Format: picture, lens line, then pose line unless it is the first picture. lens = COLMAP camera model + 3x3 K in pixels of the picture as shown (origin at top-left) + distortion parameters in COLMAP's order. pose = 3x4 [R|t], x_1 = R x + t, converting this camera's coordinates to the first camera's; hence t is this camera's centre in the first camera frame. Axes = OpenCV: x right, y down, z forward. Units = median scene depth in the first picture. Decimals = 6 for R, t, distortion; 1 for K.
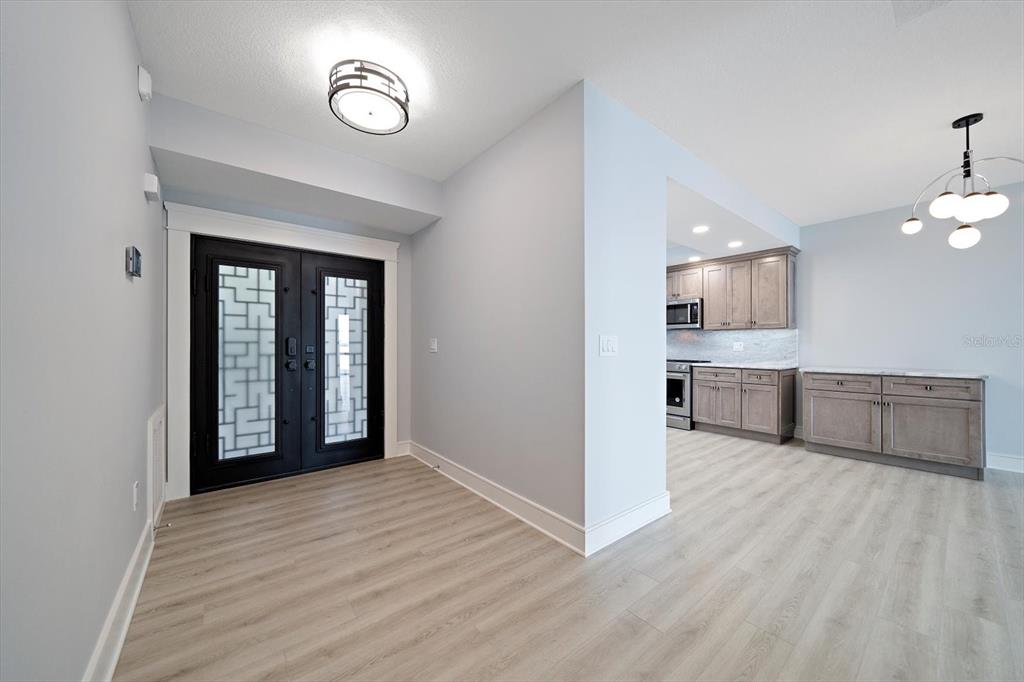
lens RADIAL K [[362.2, 0, 514.1], [0, 362.2, 341.7], [0, 0, 1]] dist [-0.005496, 0.000830]
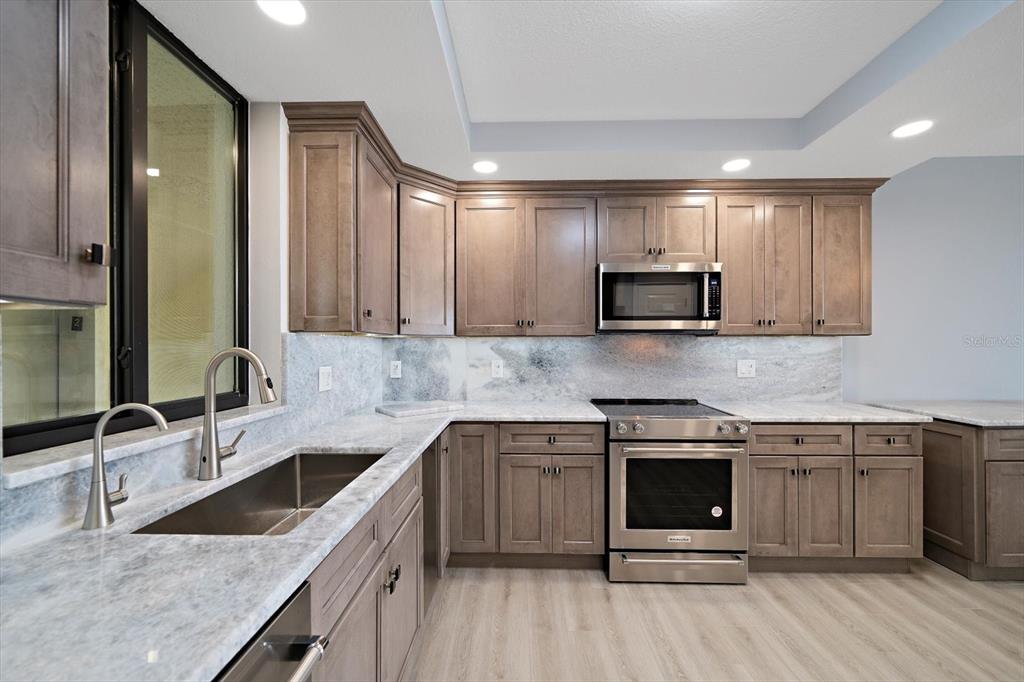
lens RADIAL K [[393.3, 0, 505.3], [0, 393.3, 346.4], [0, 0, 1]] dist [-0.006496, 0.000613]
pose [[0.645998, -0.003333, 0.763332, -0.022263], [-0.004089, 0.999961, 0.007827, -0.022909], [-0.763328, -0.008178, 0.645959, 0.980661]]
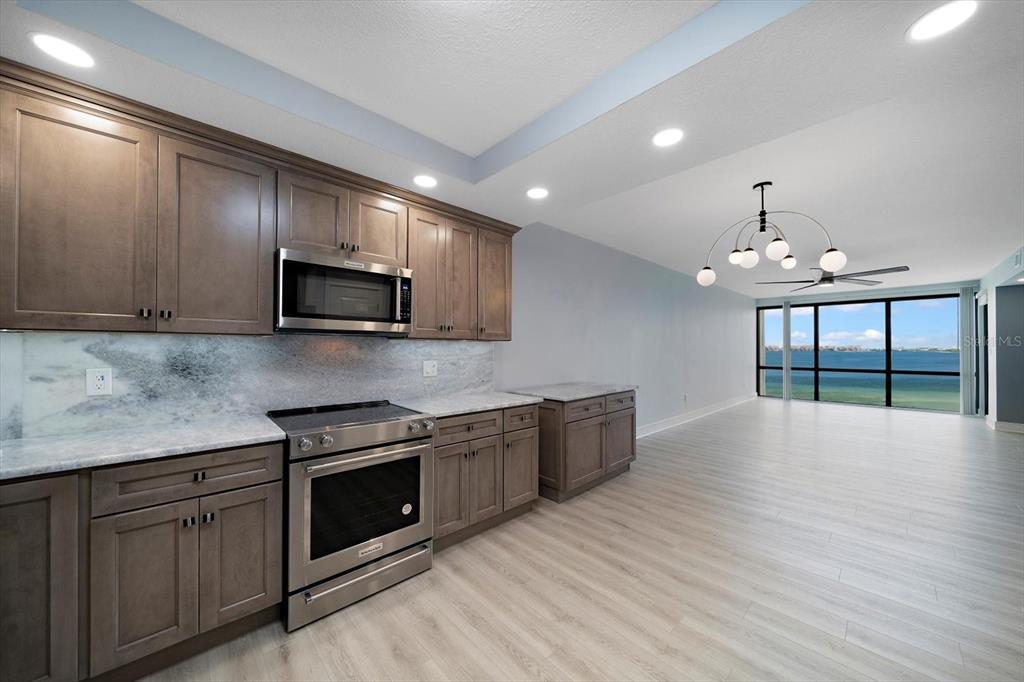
lens RADIAL K [[362.2, 0, 507.6], [0, 362.2, 345.3], [0, 0, 1]] dist [-0.005496, 0.000830]
pose [[-0.075820, 0.005840, 0.997104, 0.042996], [-0.013787, 0.999881, -0.006905, -0.023015], [-0.997026, -0.014271, -0.075731, 1.001604]]
